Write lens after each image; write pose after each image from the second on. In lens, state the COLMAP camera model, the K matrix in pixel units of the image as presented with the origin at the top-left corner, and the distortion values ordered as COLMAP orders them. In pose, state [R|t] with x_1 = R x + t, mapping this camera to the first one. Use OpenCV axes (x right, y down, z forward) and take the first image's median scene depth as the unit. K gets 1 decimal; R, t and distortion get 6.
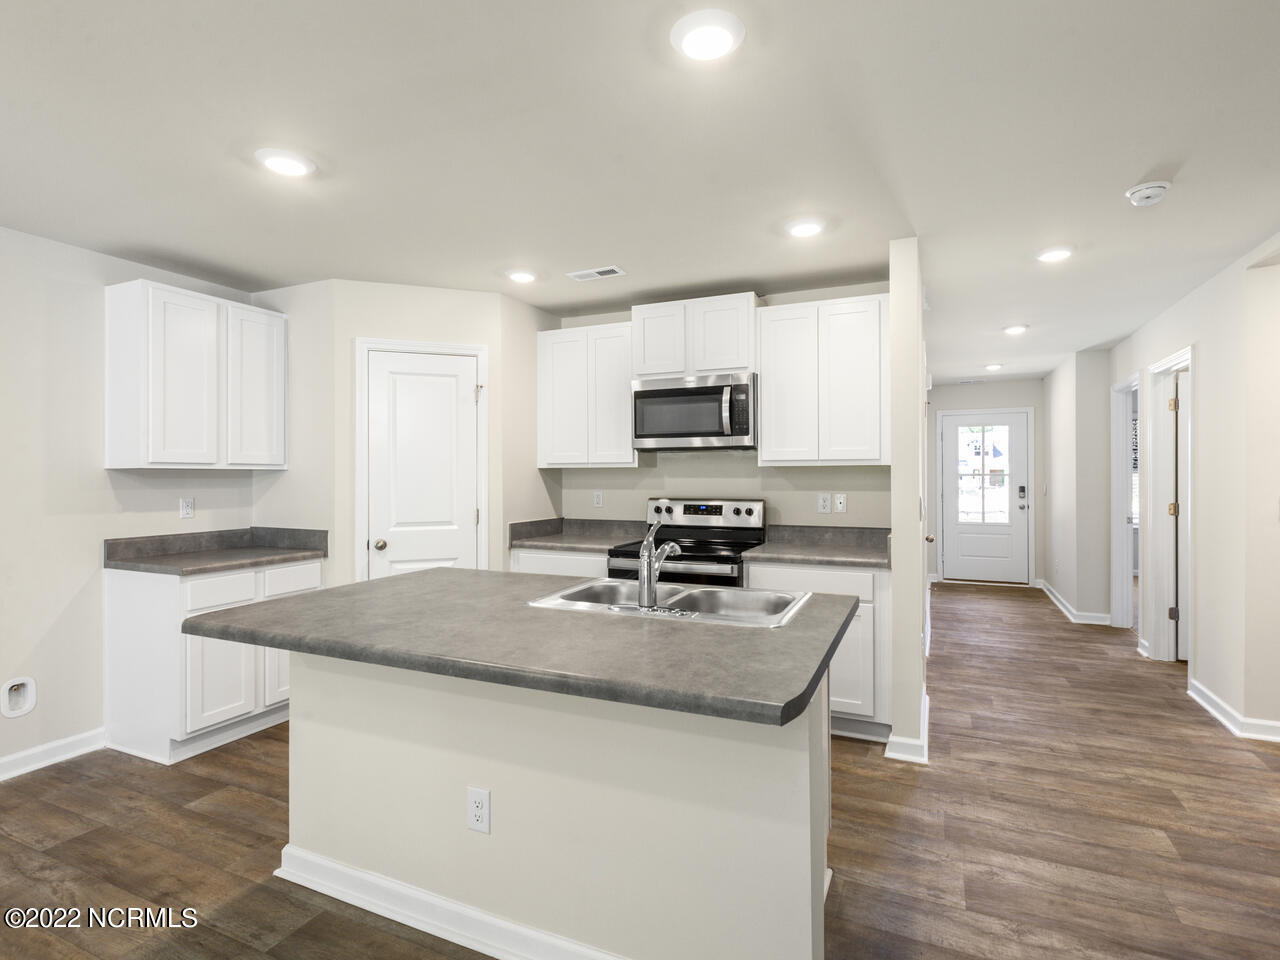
lens RADIAL K [[651.4, 0, 638.8], [0, 651.4, 474.3], [0, 0, 1]] dist [0.003142, 0.000136]
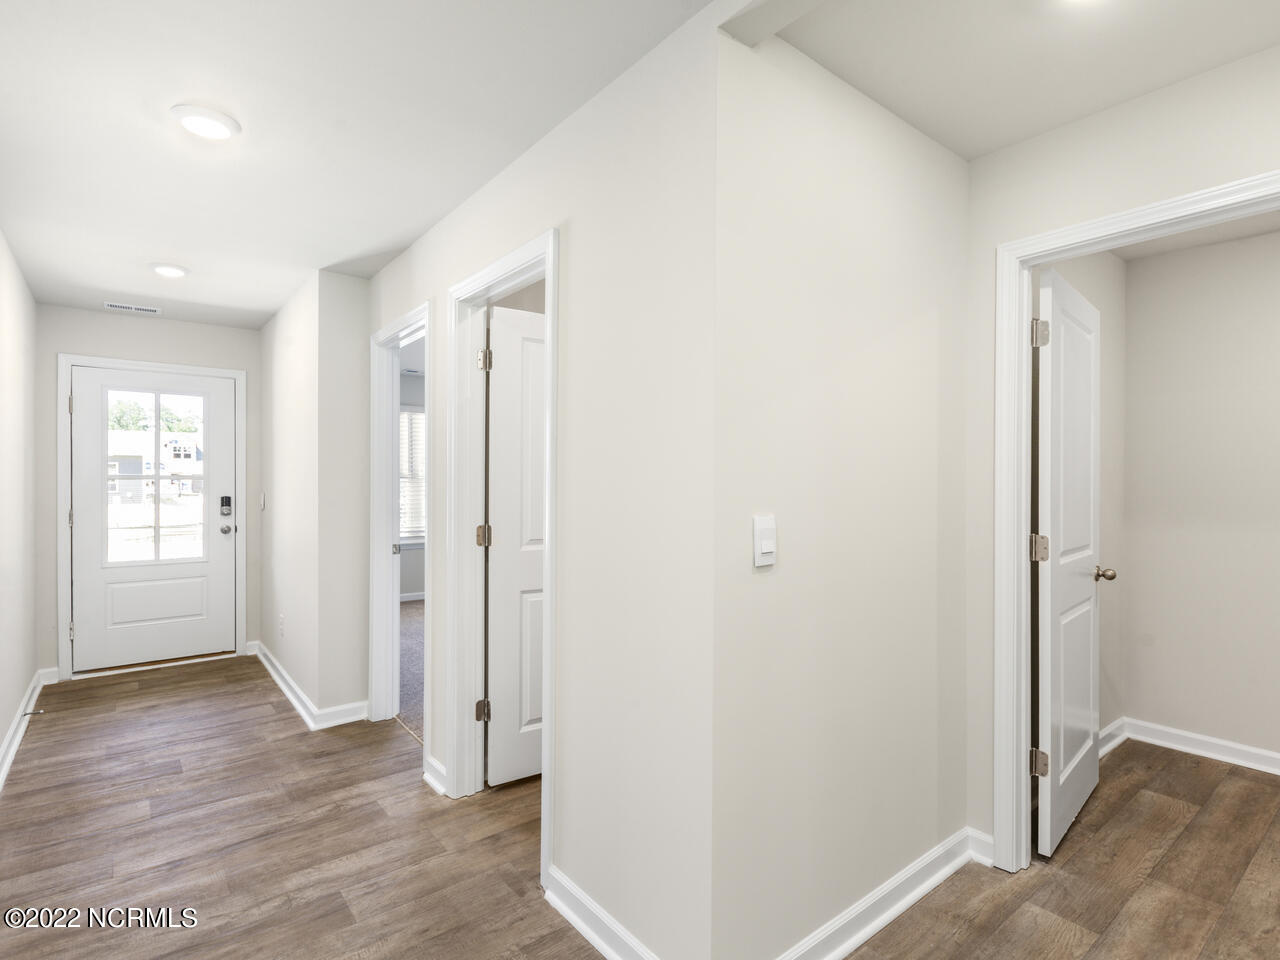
lens RADIAL K [[651.4, 0, 639.3], [0, 651.4, 482.7], [0, 0, 1]] dist [0.003142, 0.000136]
pose [[0.458801, 0.001461, 0.888538, 0.261778], [-0.006174, 0.999980, 0.001544, 0.002773], [-0.888518, -0.006194, 0.458801, 0.441891]]
